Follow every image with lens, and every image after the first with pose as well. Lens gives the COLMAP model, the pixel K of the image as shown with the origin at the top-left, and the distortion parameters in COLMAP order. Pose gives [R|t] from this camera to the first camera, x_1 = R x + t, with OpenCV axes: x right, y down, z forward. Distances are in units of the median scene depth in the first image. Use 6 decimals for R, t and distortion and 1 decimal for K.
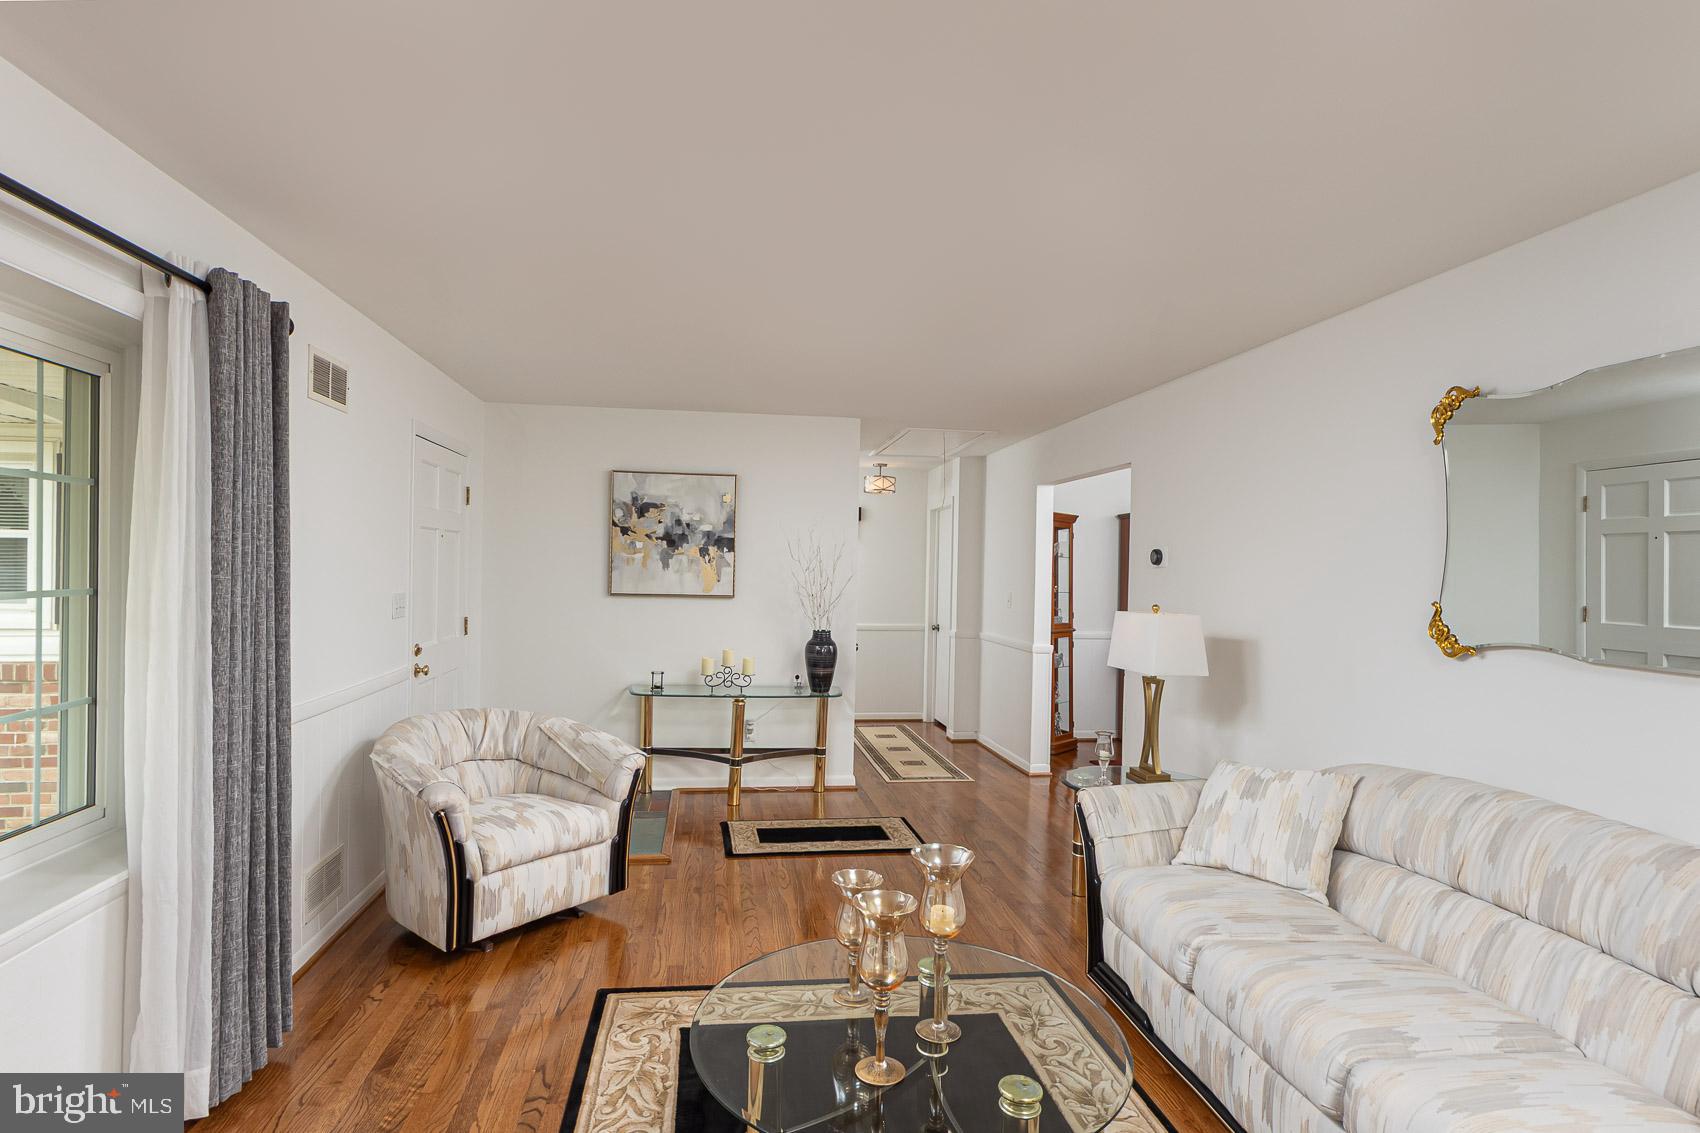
lens RADIAL K [[900.7, 0, 850.0], [0, 900.7, 566.5], [0, 0, 1]] dist [-0.001700, -0.000073]
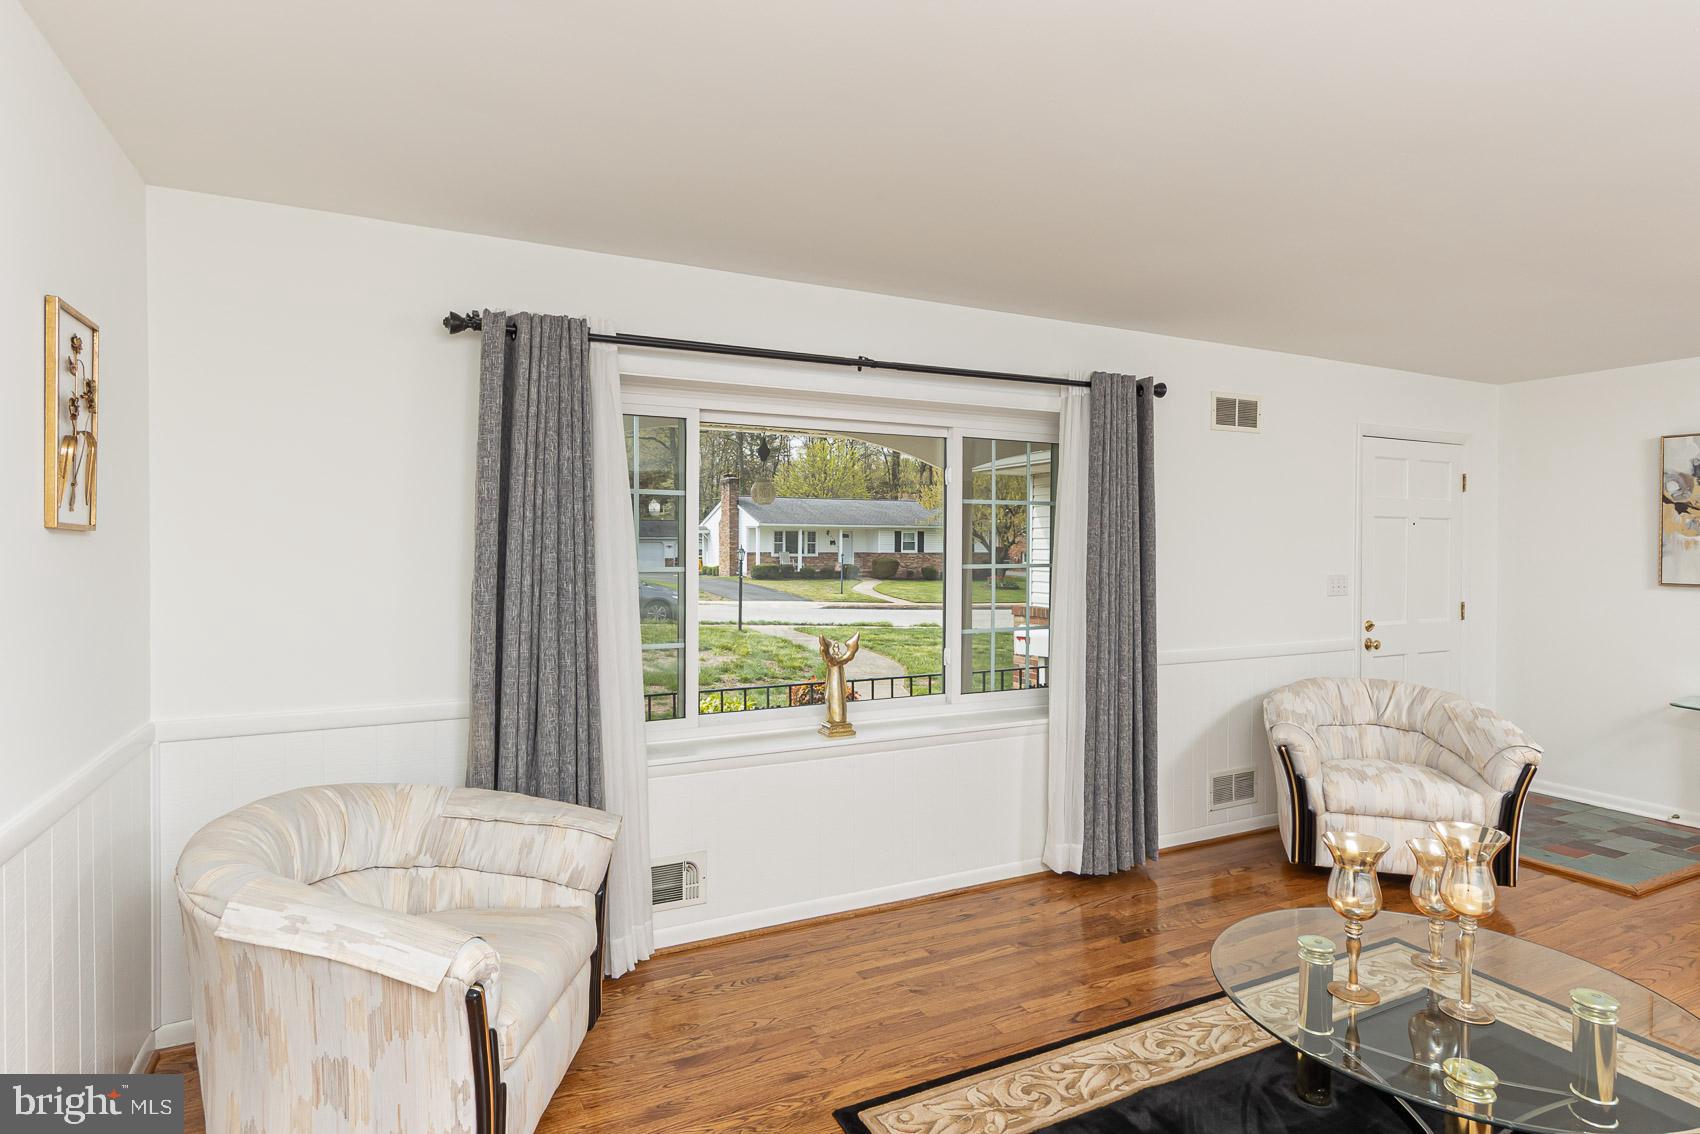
lens RADIAL K [[894.2, 0, 846.6], [0, 894.2, 546.2], [0, 0, 1]] dist [-0.000030, -0.000131]
pose [[0.309840, -0.018160, -0.950615, 0.445623], [0.002383, 0.999829, -0.018324, 0.013466], [0.950786, 0.003412, 0.309830, 0.034598]]
